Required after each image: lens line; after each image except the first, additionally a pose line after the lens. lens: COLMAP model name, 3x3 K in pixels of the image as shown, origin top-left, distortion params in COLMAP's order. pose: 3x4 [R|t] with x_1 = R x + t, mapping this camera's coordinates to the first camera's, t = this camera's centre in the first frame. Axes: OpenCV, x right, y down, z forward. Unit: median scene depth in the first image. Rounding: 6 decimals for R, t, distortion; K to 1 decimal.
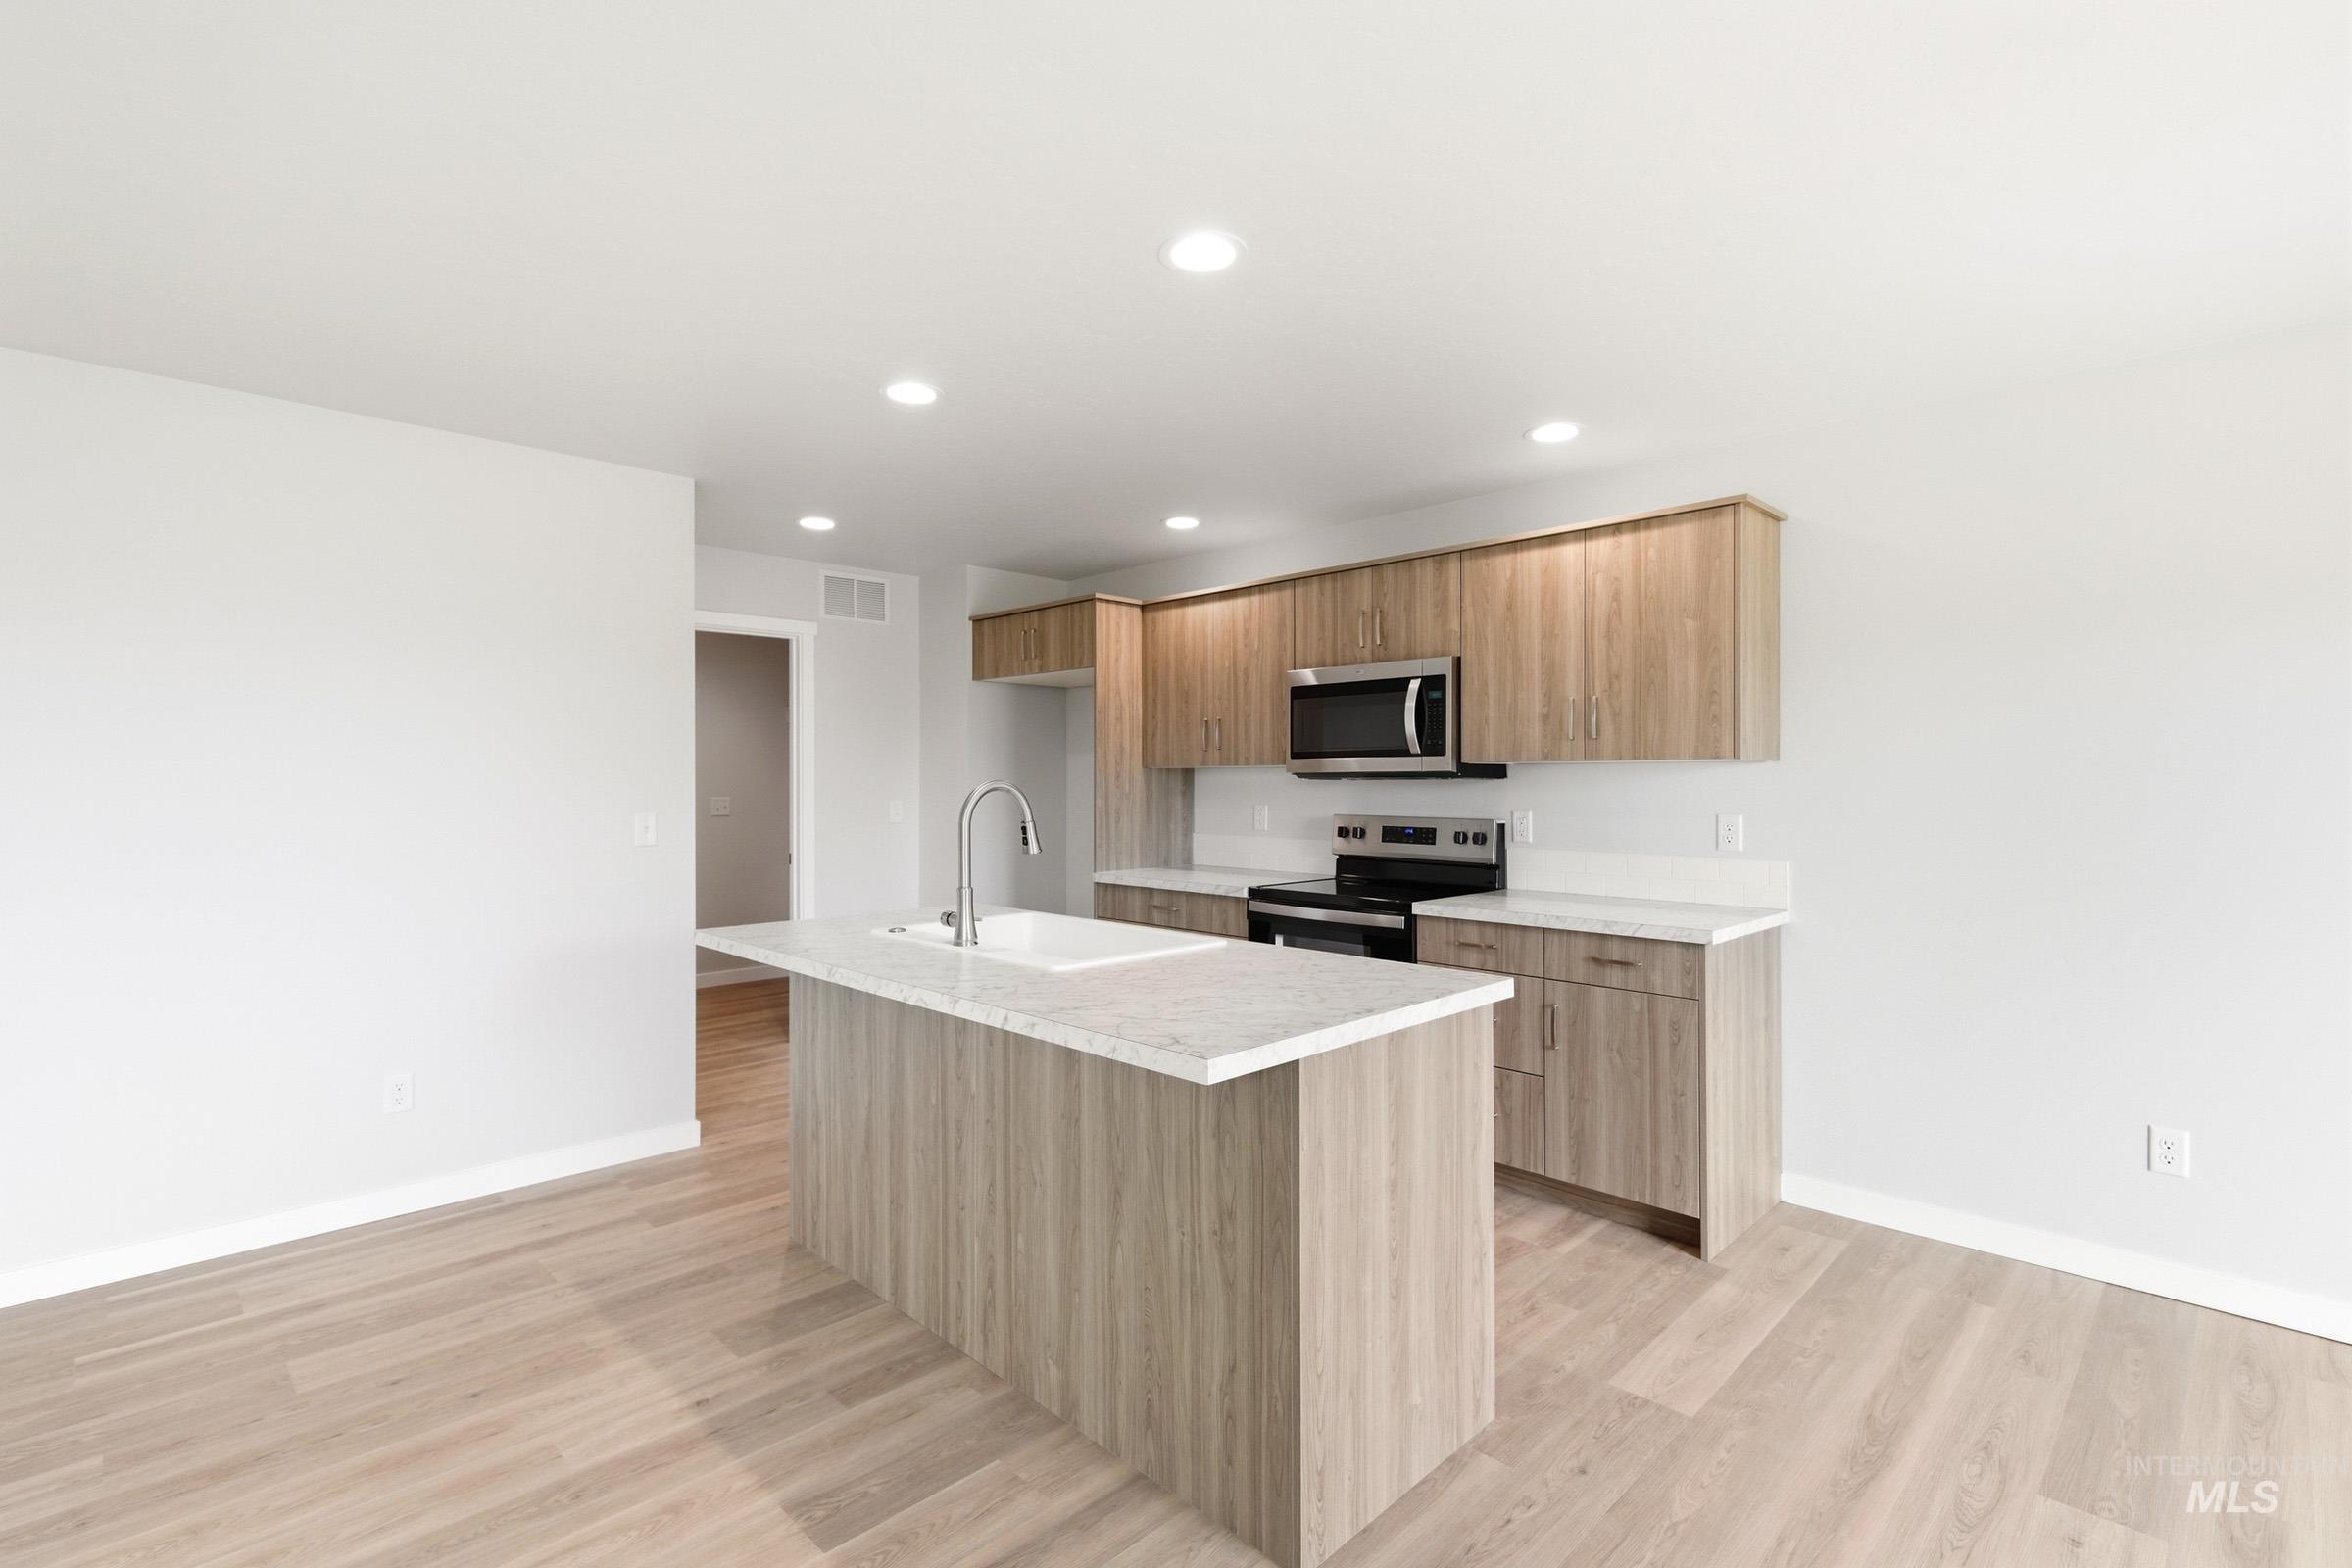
lens RADIAL K [[1086.0, 0, 1174.0], [0, 1086.0, 773.7], [0, 0, 1]] dist [0.012852, -0.007334]
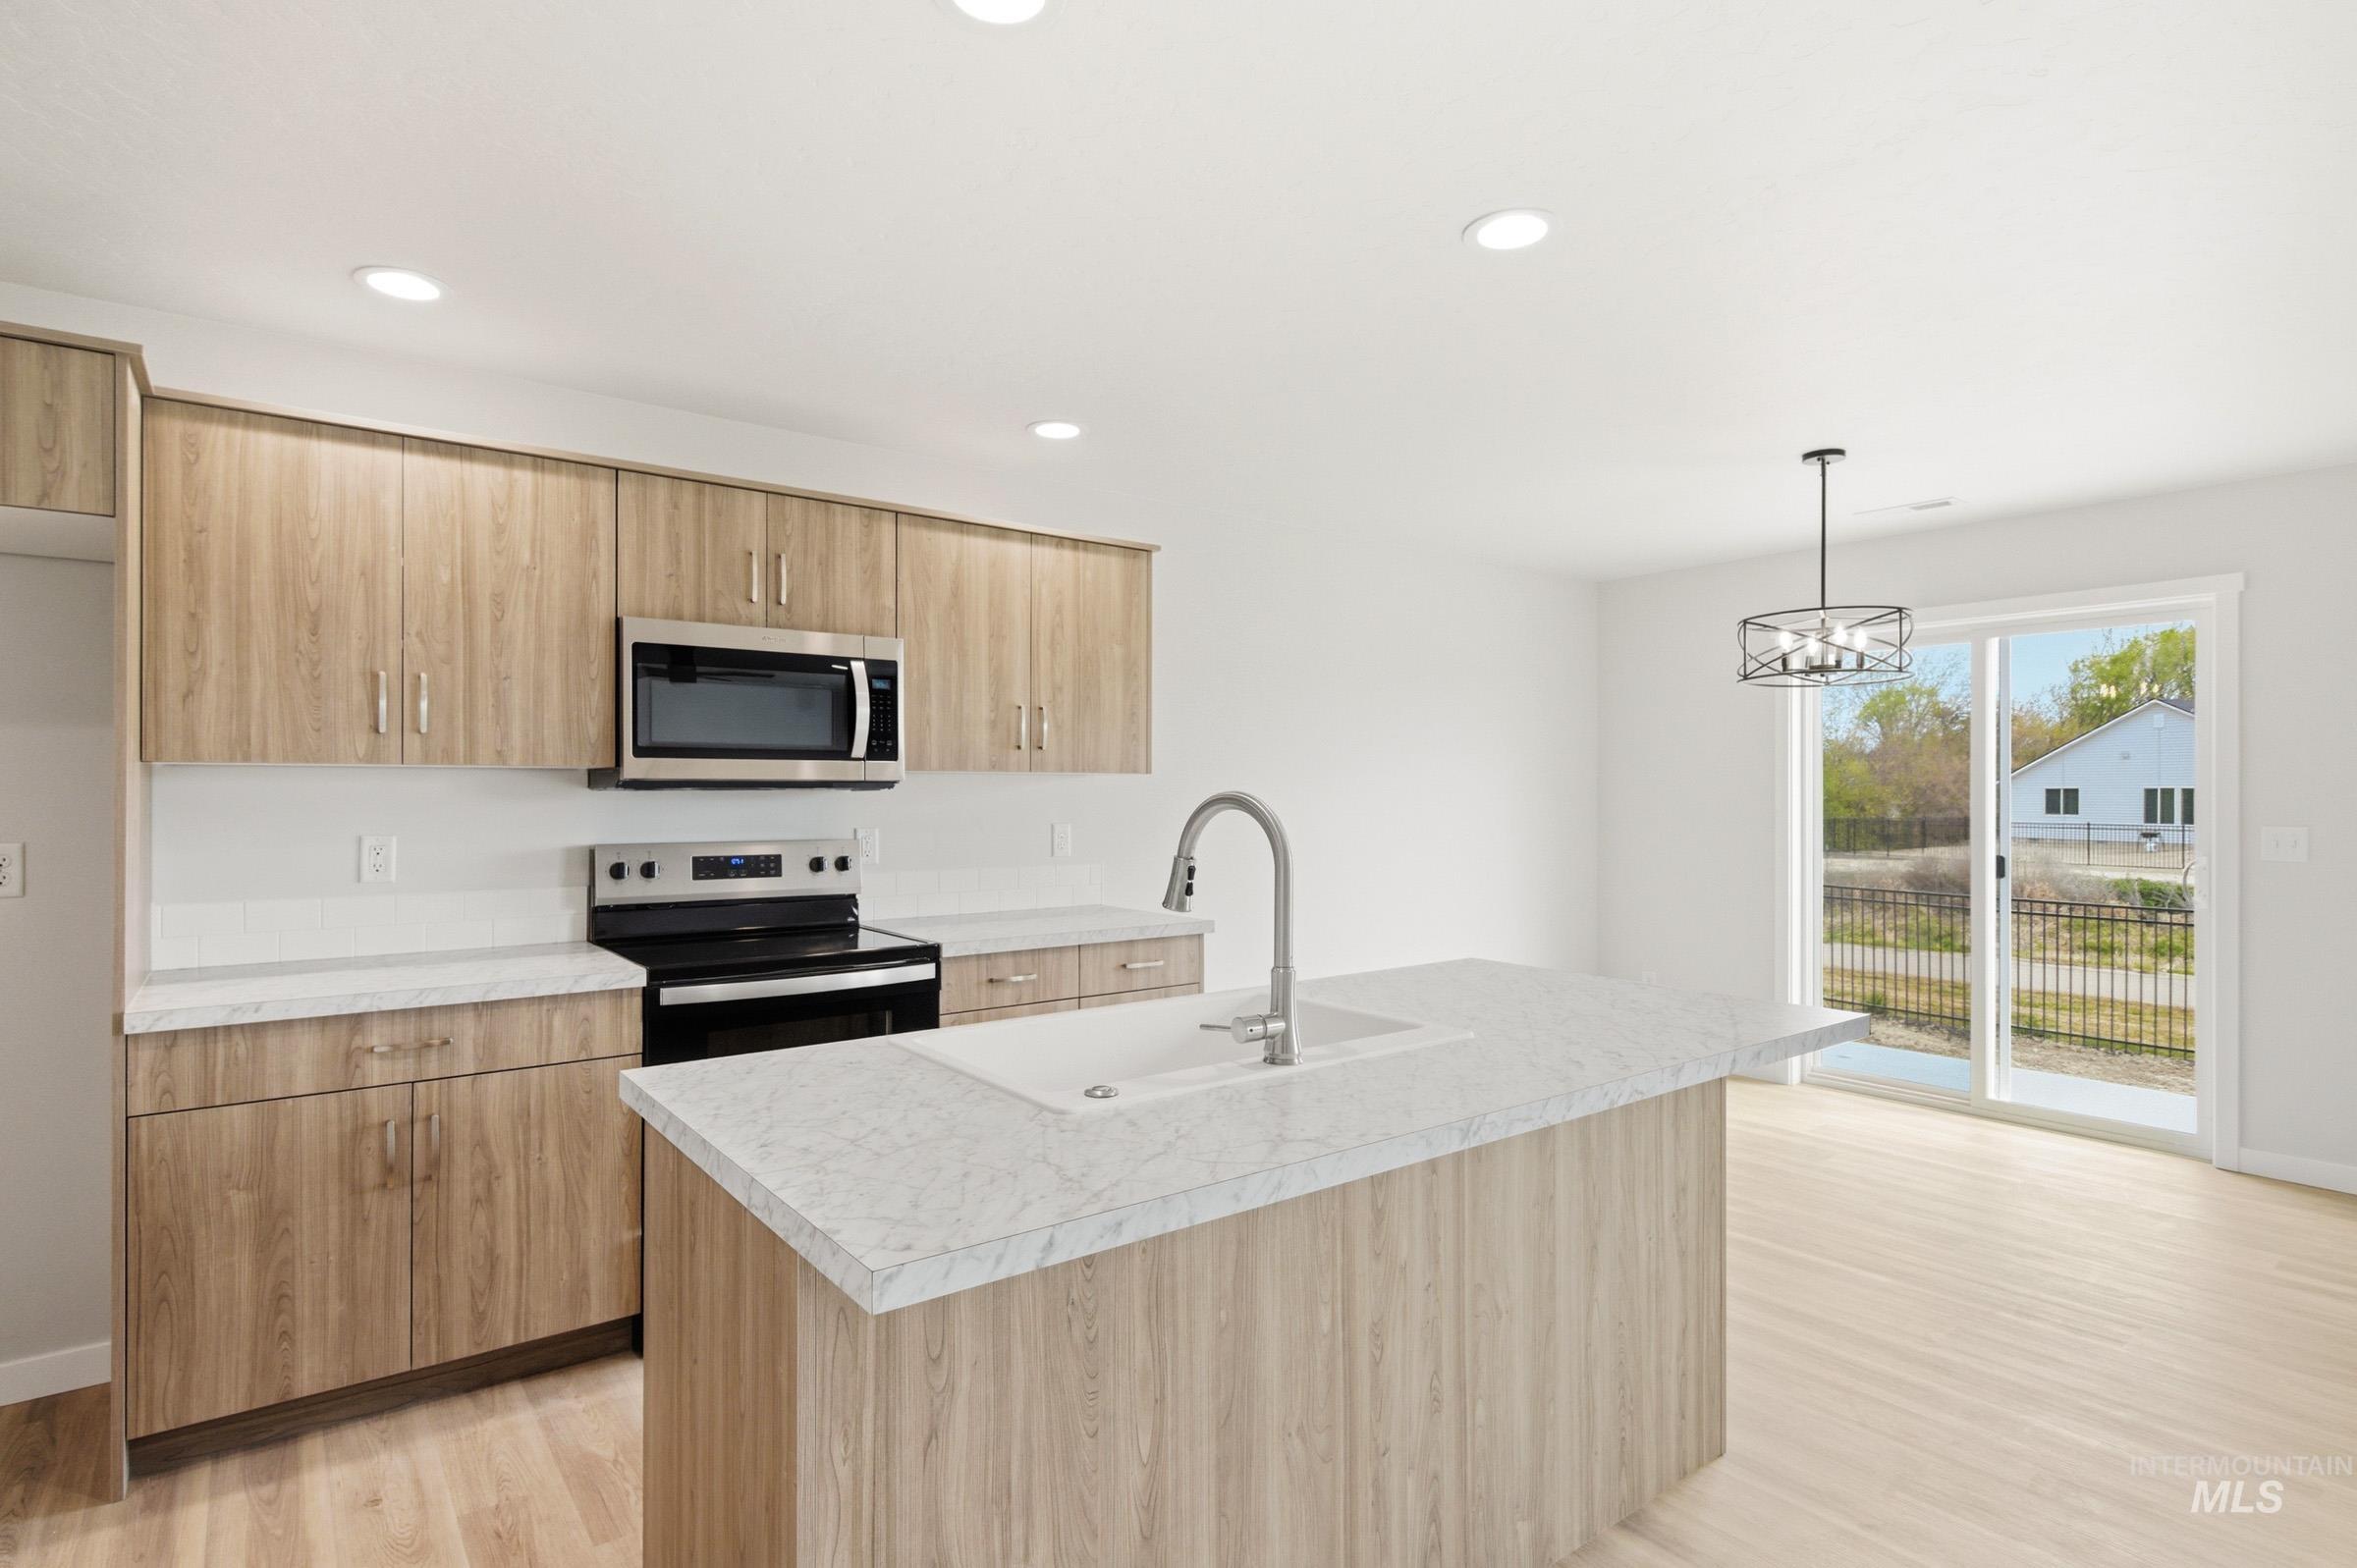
lens RADIAL K [[1189.2, 0, 1173.8], [0, 1189.2, 789.7], [0, 0, 1]] dist [0.007314, -0.003259]
pose [[0.124107, 0.002125, 0.992267, -0.677993], [-0.007332, 0.999972, -0.001225, 0.004612], [-0.992242, -0.007123, 0.124119, 0.769049]]
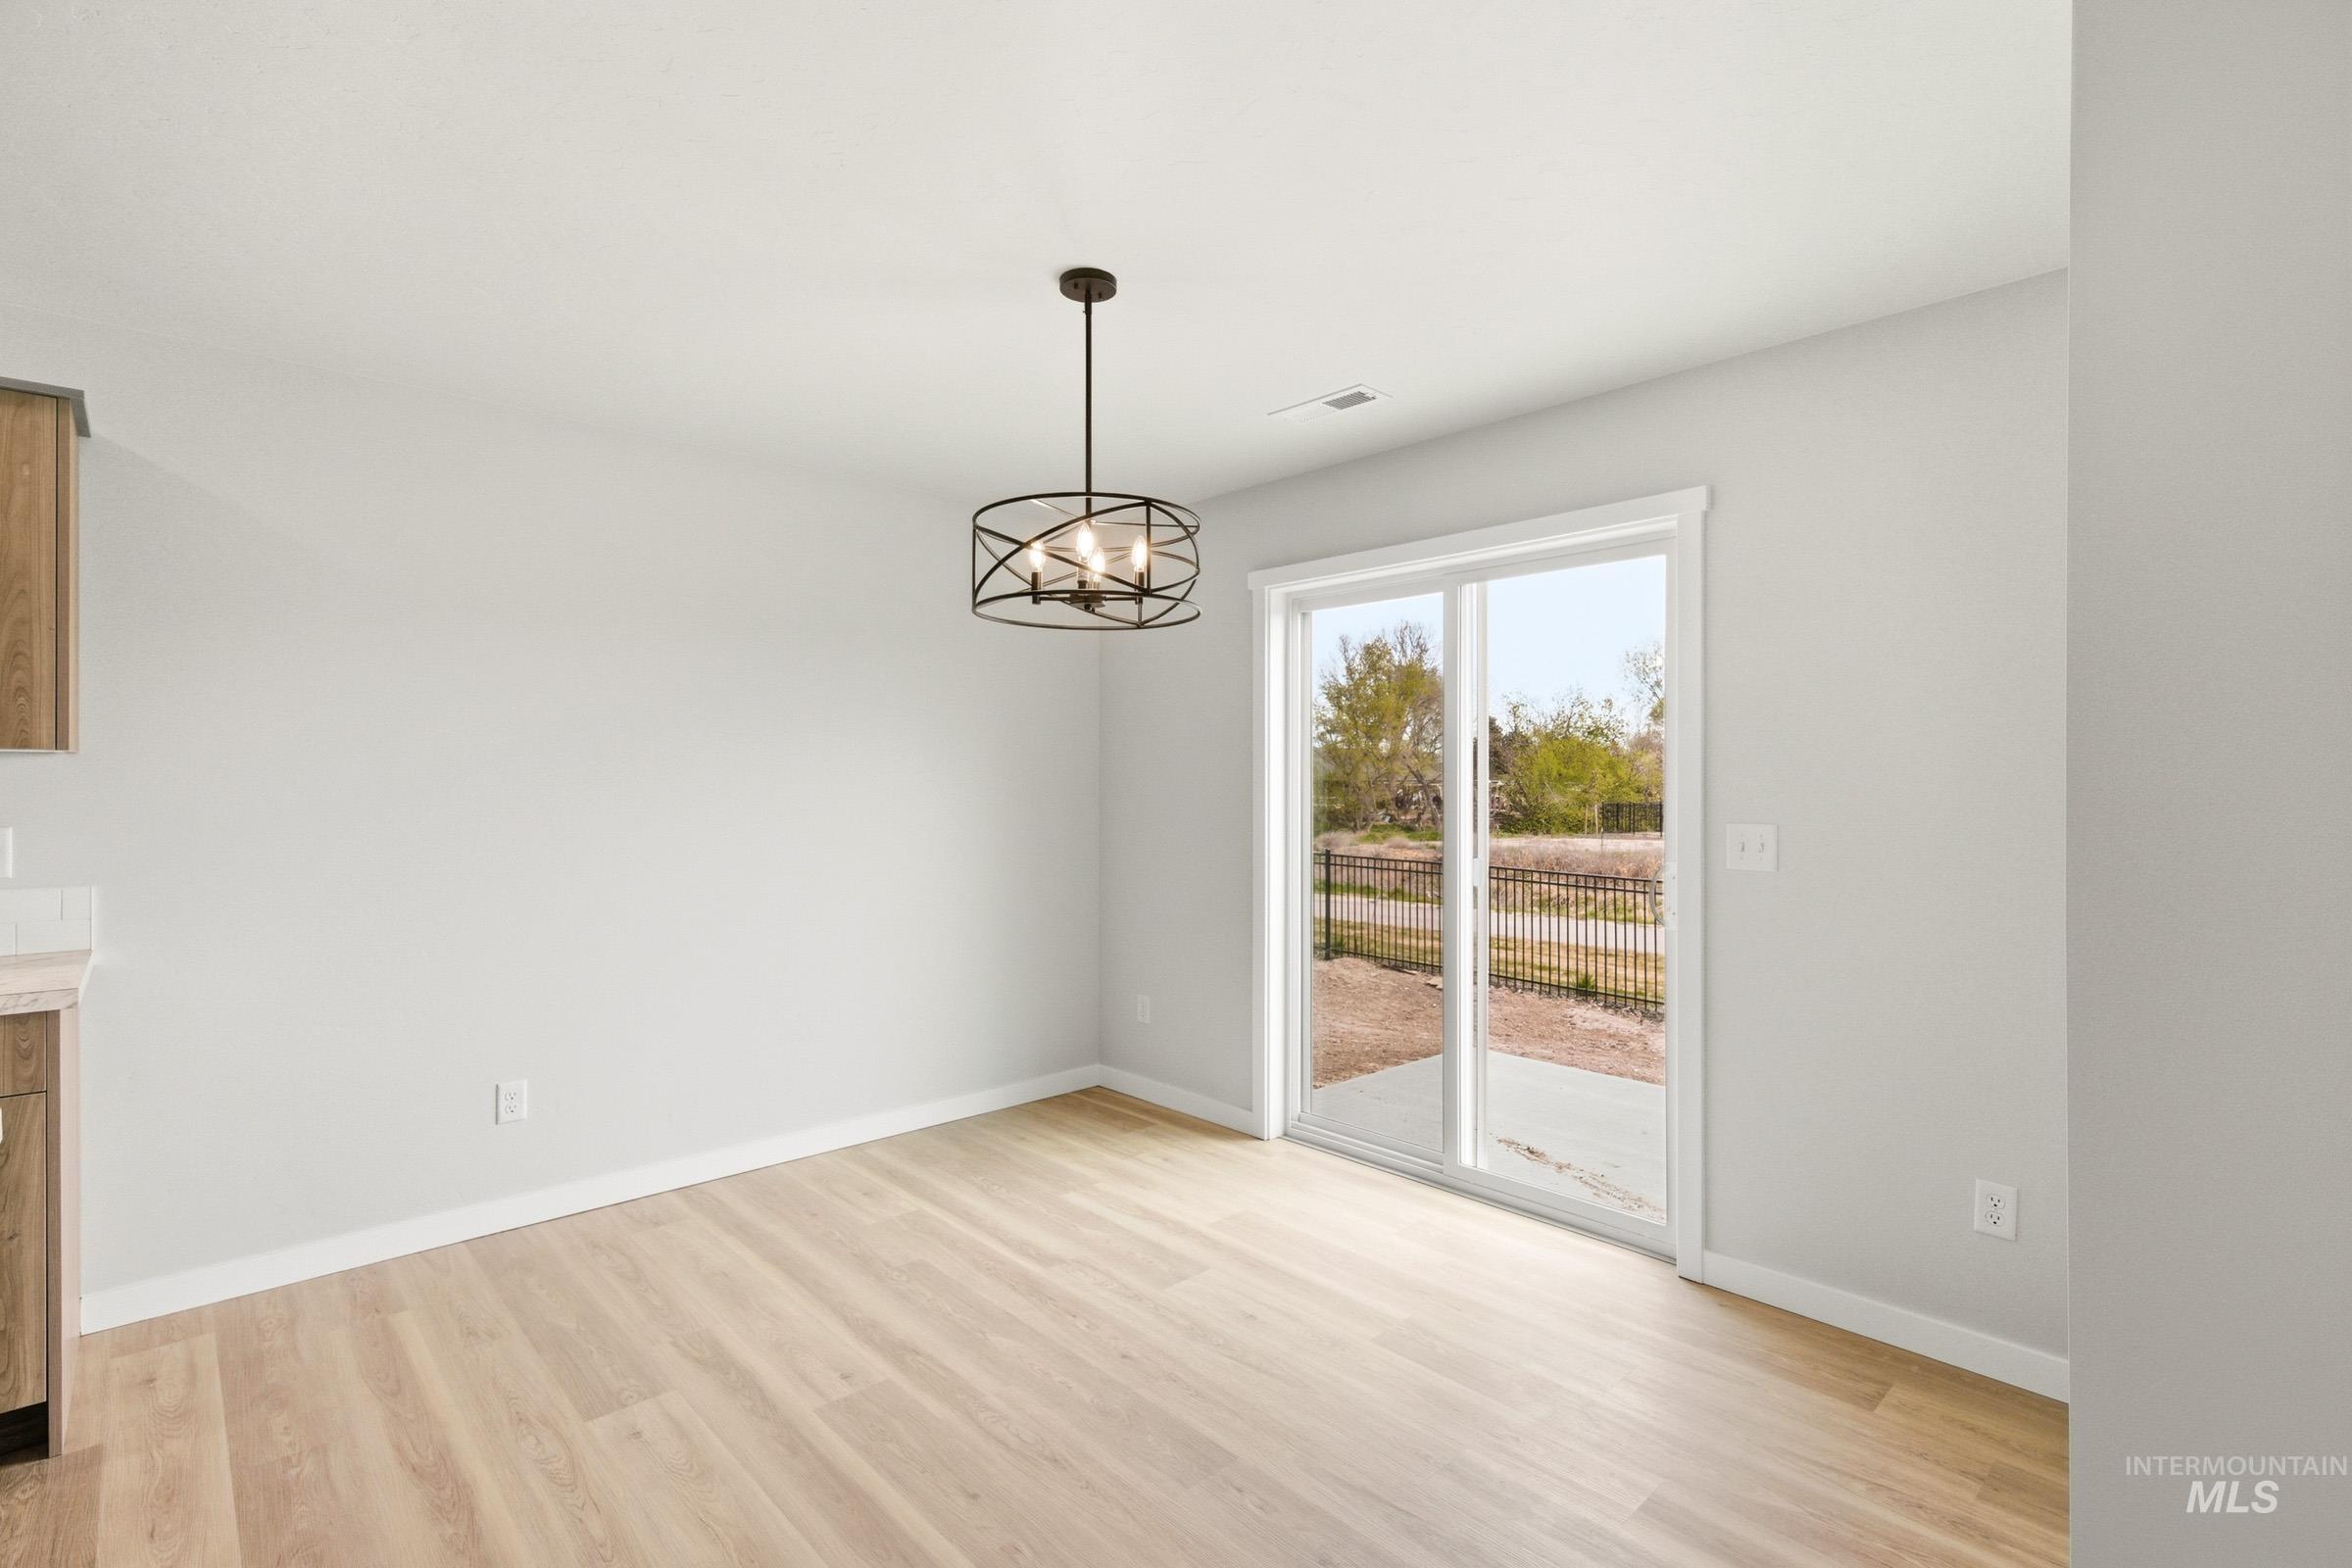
lens RADIAL K [[1086.0, 0, 1174.2], [0, 1086.0, 778.2], [0, 0, 1]] dist [0.012852, -0.007334]
pose [[0.025552, 0.001203, 0.999673, -0.179834], [-0.006710, 0.999977, -0.001032, 0.001410], [-0.999651, -0.006682, 0.025559, 0.224481]]
